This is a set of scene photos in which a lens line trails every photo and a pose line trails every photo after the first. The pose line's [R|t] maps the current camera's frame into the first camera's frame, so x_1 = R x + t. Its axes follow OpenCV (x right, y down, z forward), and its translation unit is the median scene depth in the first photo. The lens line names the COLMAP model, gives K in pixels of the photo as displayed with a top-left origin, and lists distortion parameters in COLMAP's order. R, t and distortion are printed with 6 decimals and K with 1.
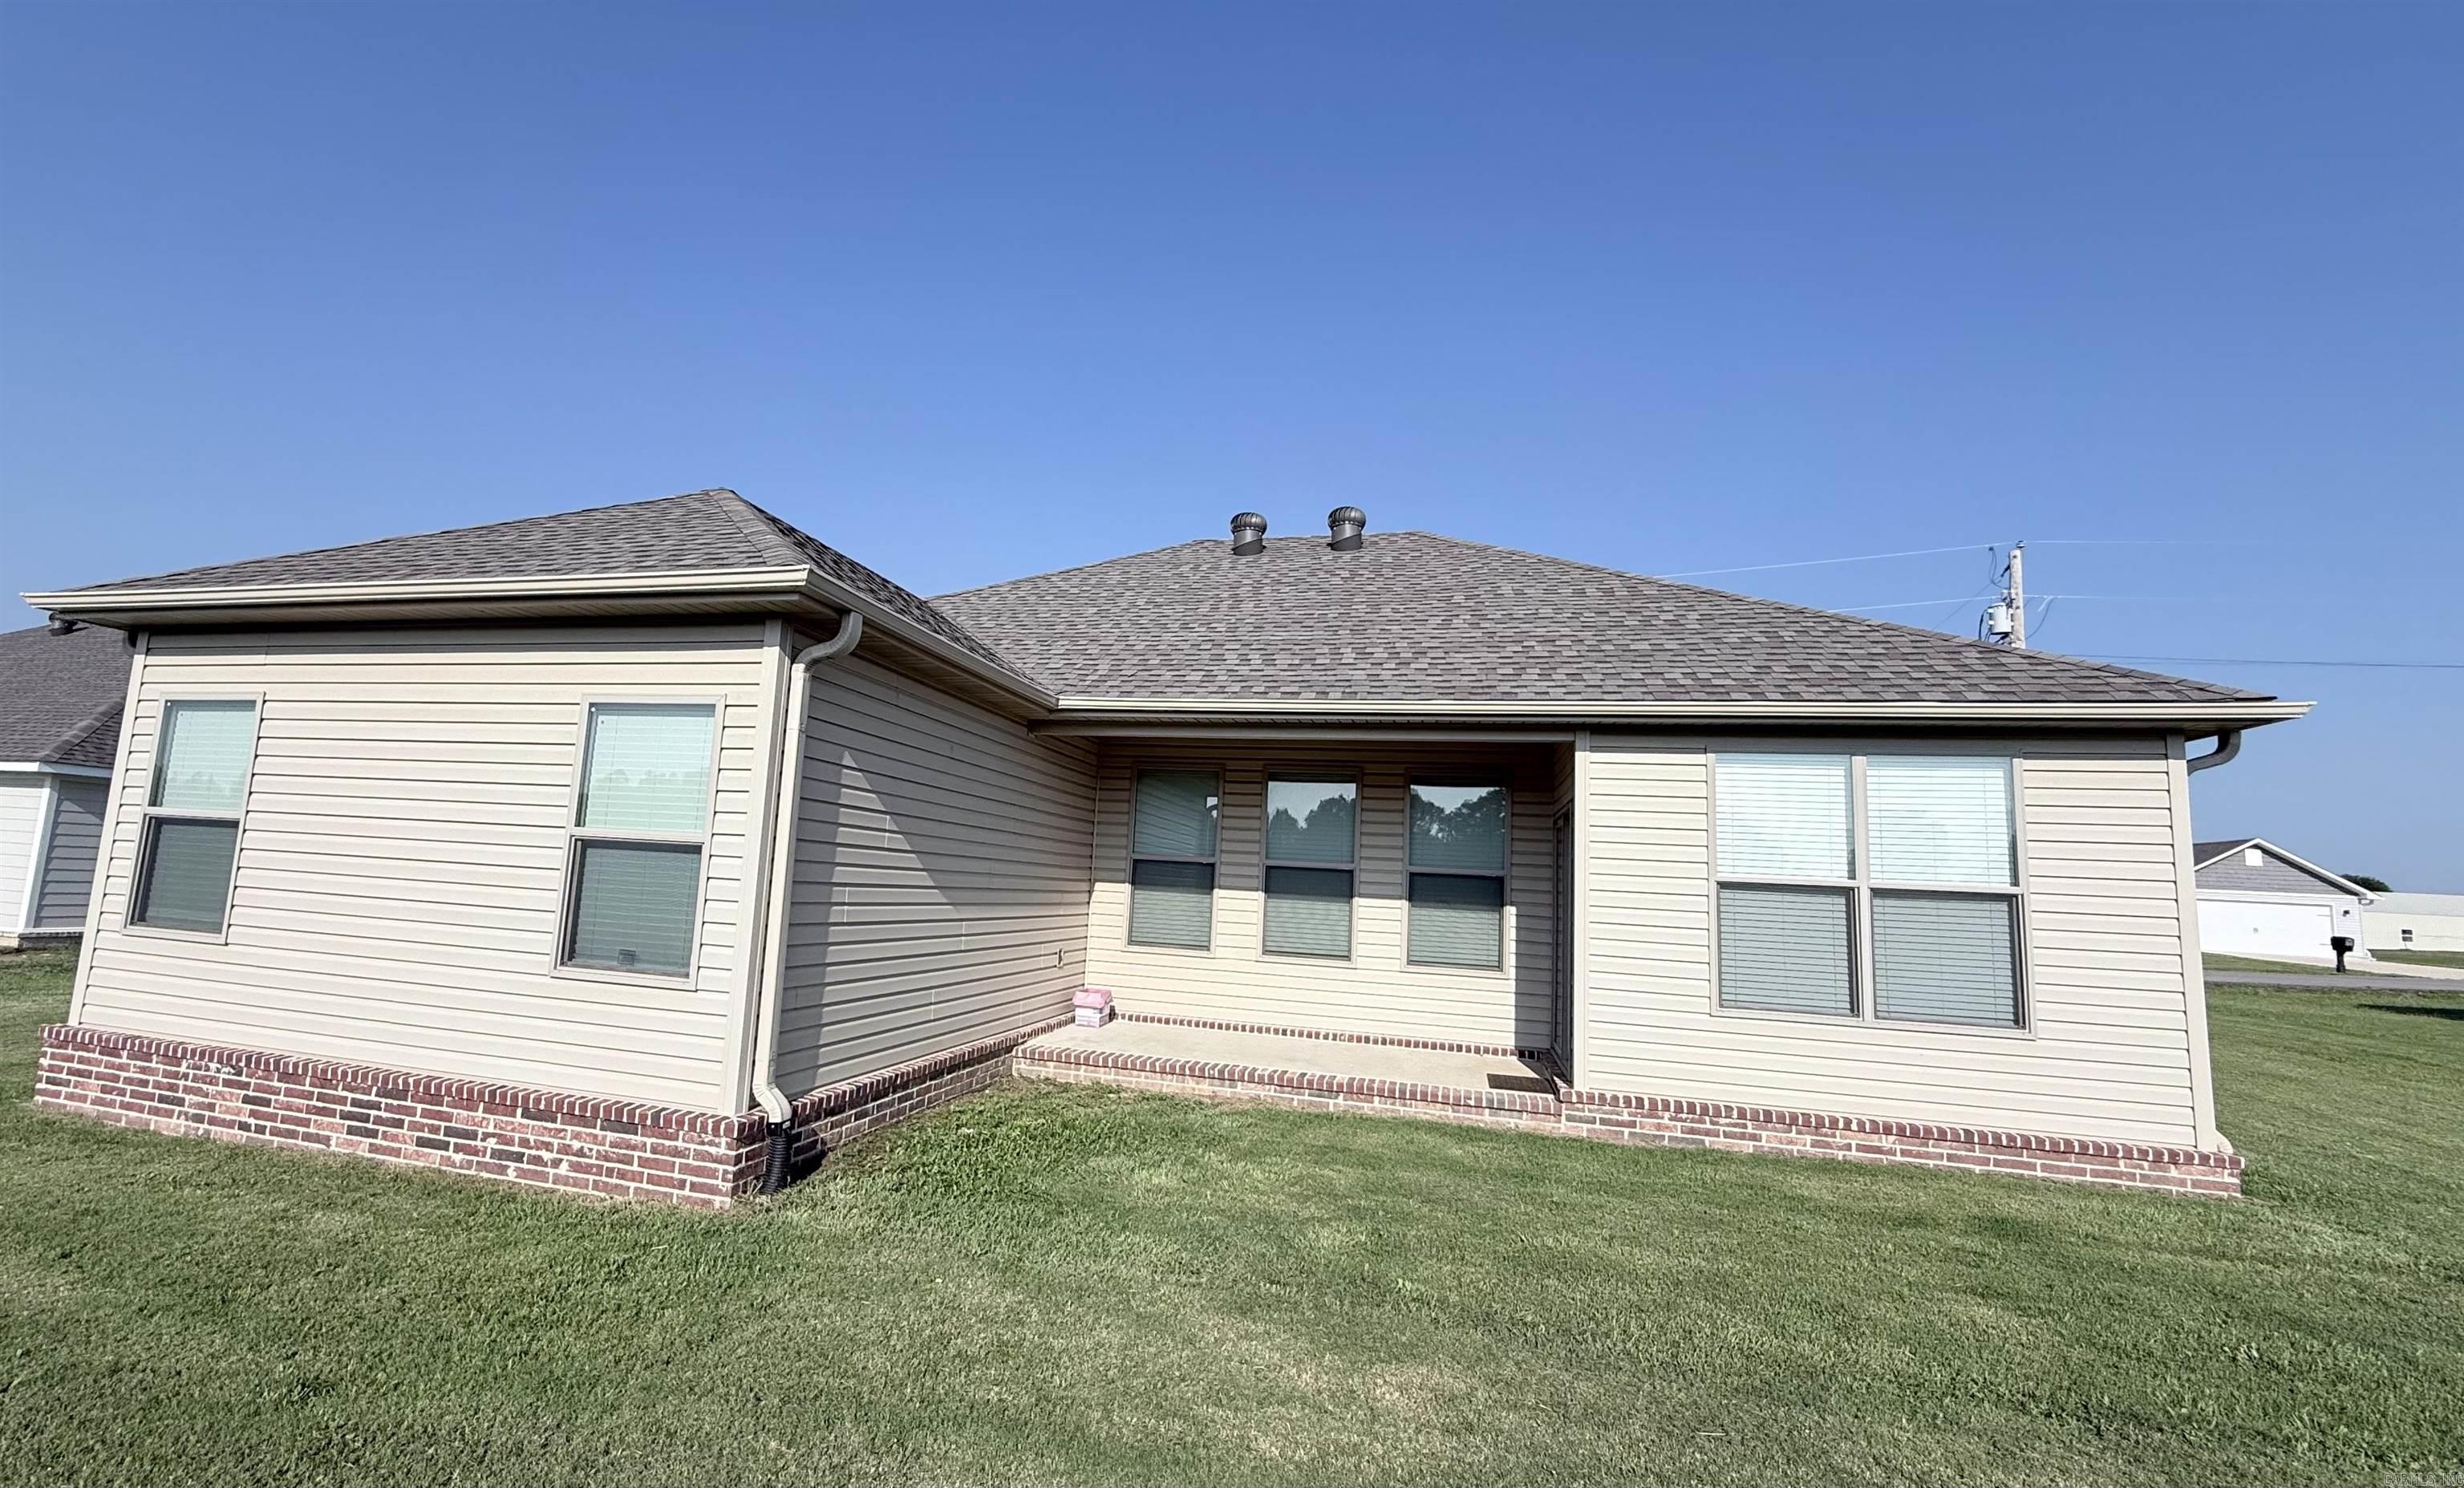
lens RADIAL K [[1039.6, 0, 1232.0], [0, 1039.6, 744.0], [0, 0, 1]] dist [-0.012201, -0.011034]
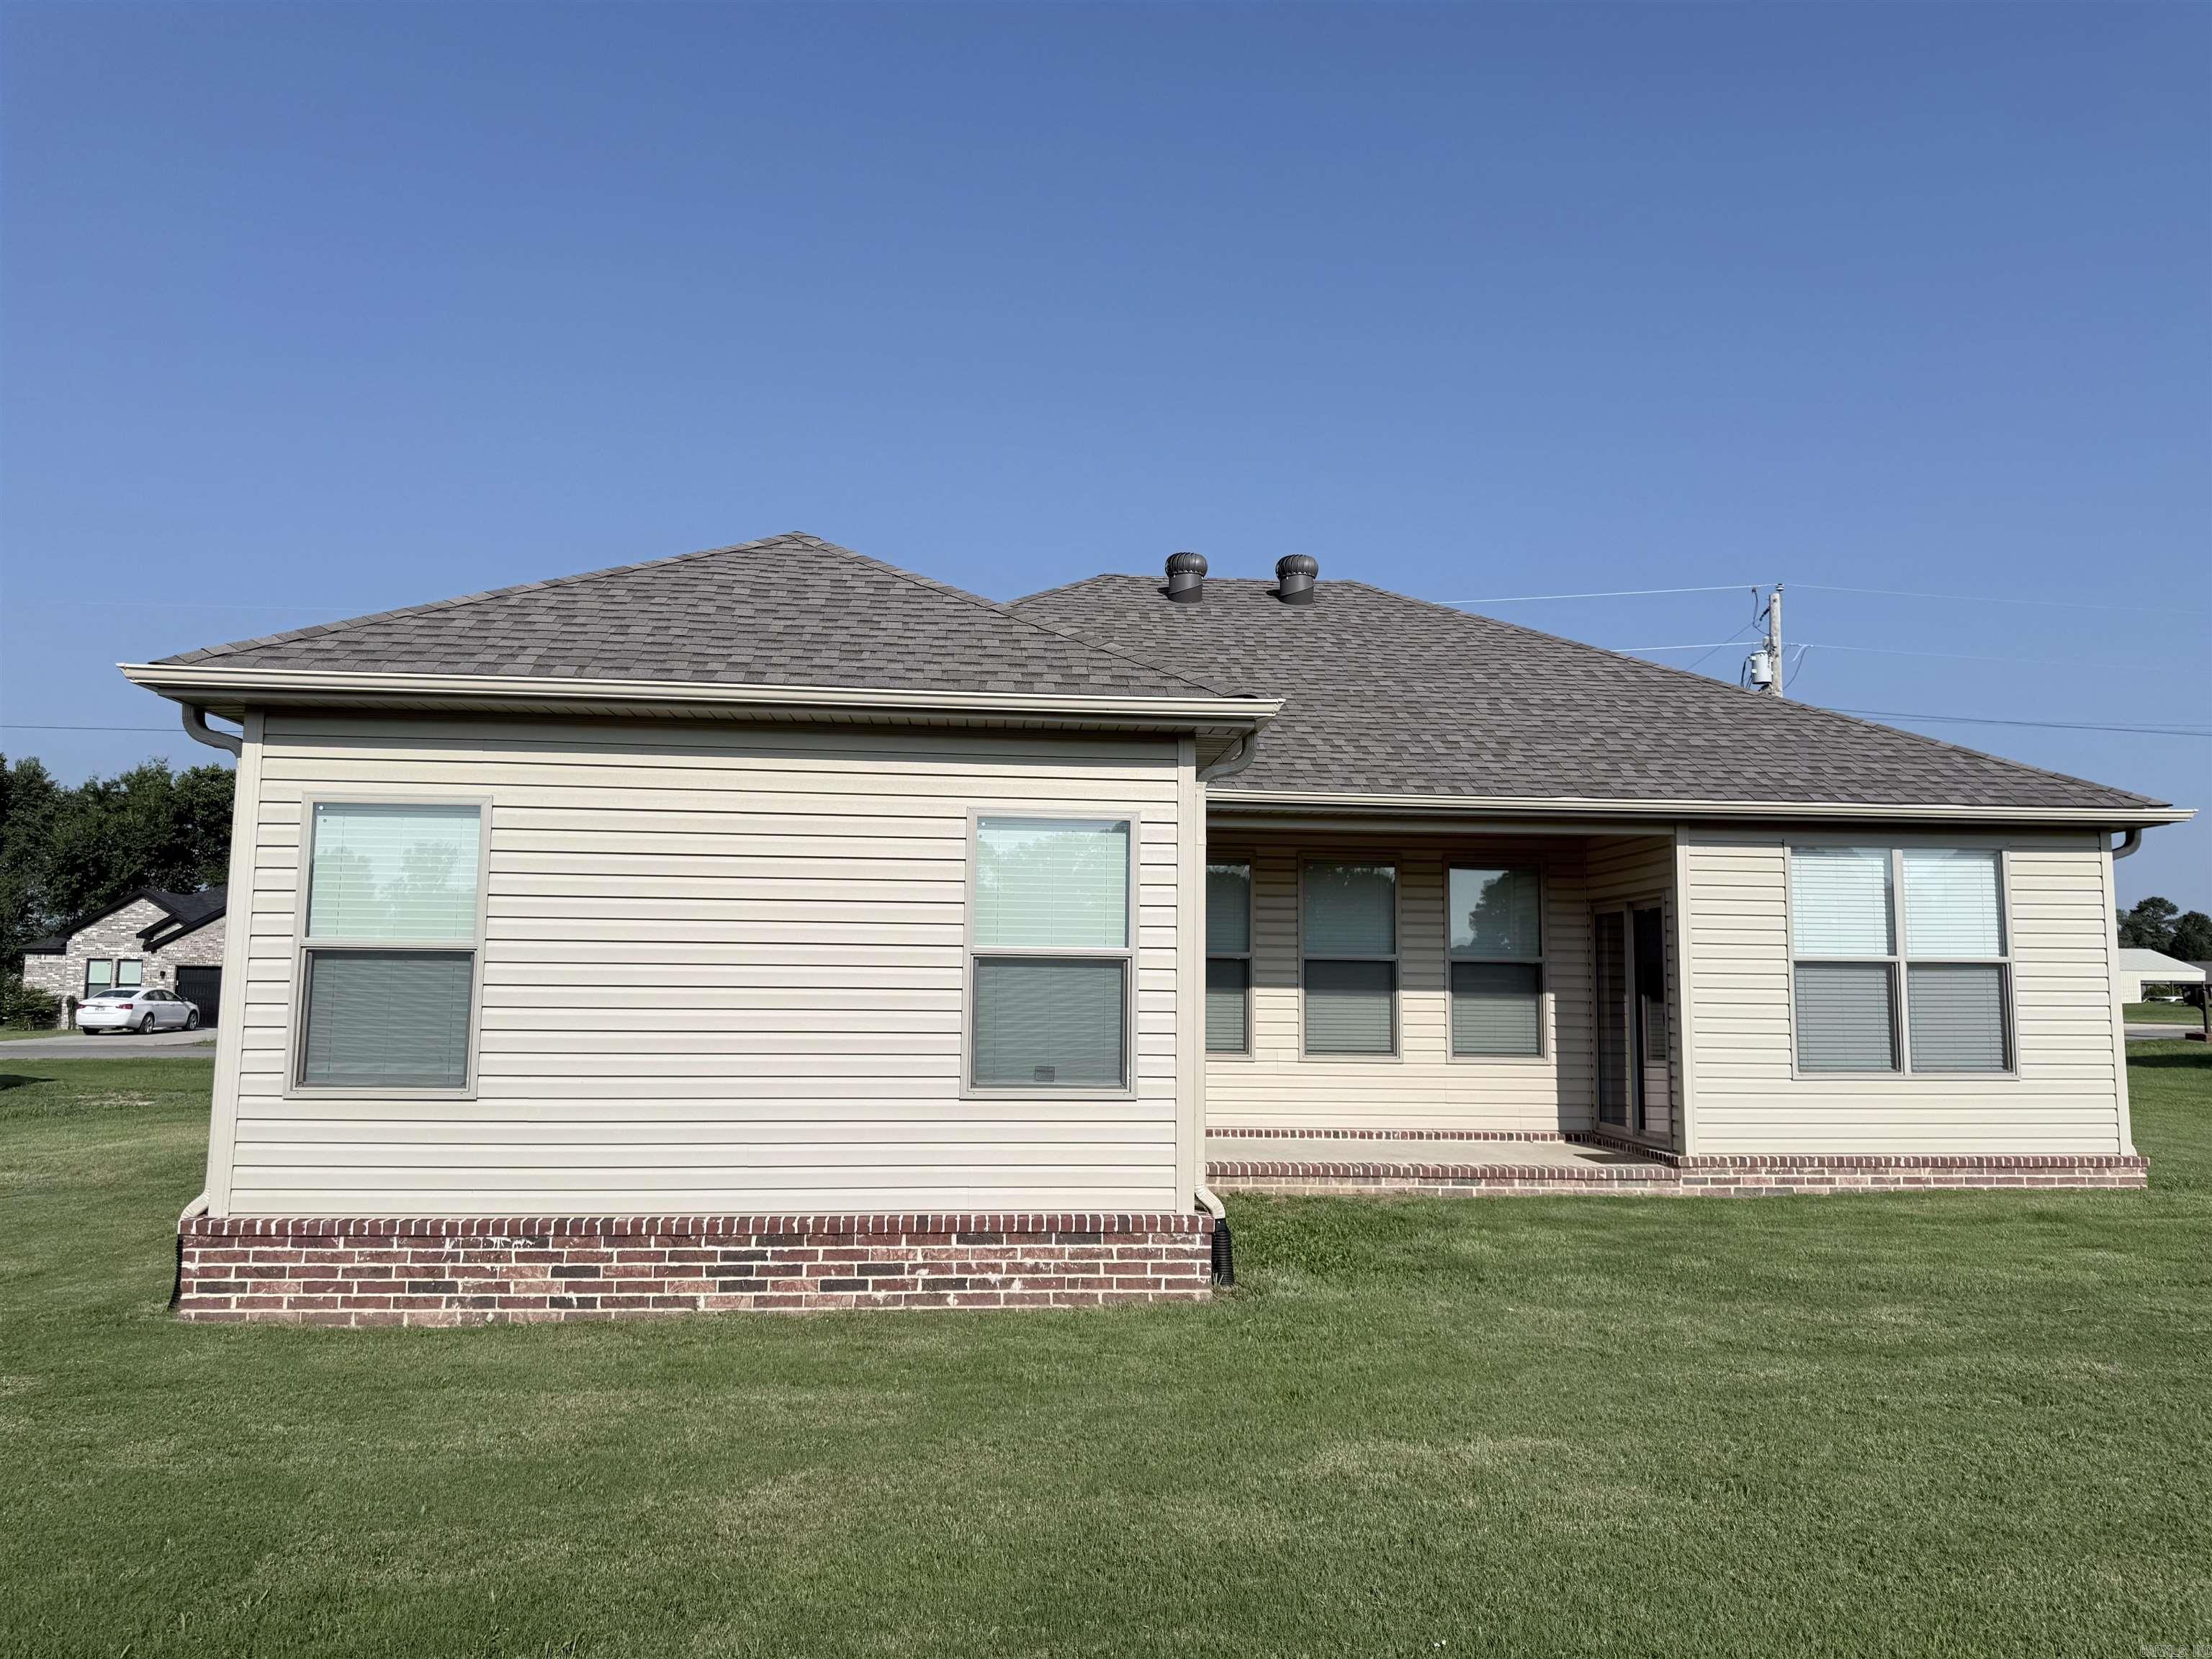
lens RADIAL K [[1536.2, 0, 1145.3], [0, 1536.2, 793.4], [0, 0, 1]] dist [0.035055, -0.143994]
pose [[0.938455, 0.003611, 0.345382, -0.870869], [-0.008222, 0.999896, 0.011886, -0.071969], [-0.345303, -0.013994, 0.938387, -0.367262]]
